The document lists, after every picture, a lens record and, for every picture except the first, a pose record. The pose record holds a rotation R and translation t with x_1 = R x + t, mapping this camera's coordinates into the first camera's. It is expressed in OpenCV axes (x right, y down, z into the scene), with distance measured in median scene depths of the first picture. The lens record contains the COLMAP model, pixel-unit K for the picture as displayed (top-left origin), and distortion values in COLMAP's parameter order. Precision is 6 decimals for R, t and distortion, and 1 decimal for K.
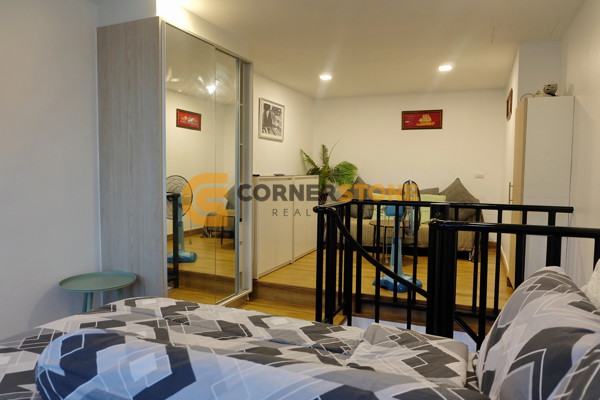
lens RADIAL K [[408.1, 0, 300.0], [0, 408.1, 200.0], [0, 0, 1]] dist [-0.056307, 0.046421]
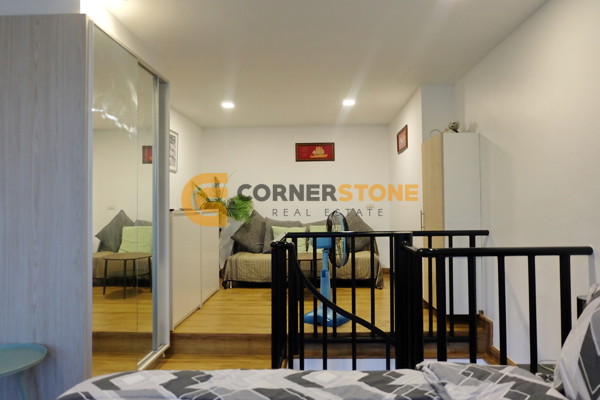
lens RADIAL K [[417.2, 0, 300.0], [0, 417.2, 200.0], [0, 0, 1]] dist [-0.056597, 0.049945]
pose [[0.934801, -0.015008, 0.354854, -0.167782], [0.044372, 0.996214, -0.074756, -0.002398], [-0.352389, 0.085628, 0.931928, 0.078107]]
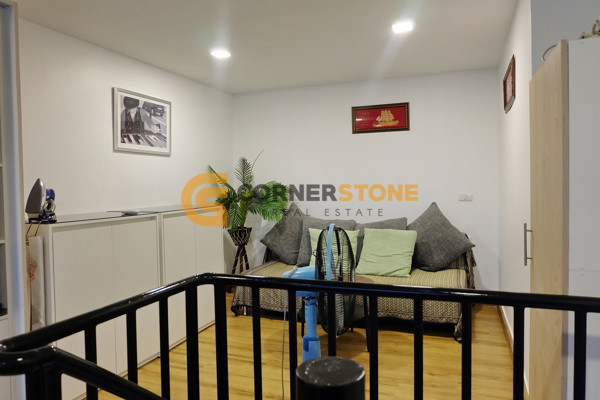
lens RADIAL K [[417.2, 0, 300.0], [0, 417.2, 200.0], [0, 0, 1]] dist [-0.056597, 0.049945]
pose [[0.998904, -0.030774, 0.035269, 0.210009], [0.031861, 0.999021, -0.030683, -0.064345], [-0.034290, 0.031773, 0.998907, 0.470409]]
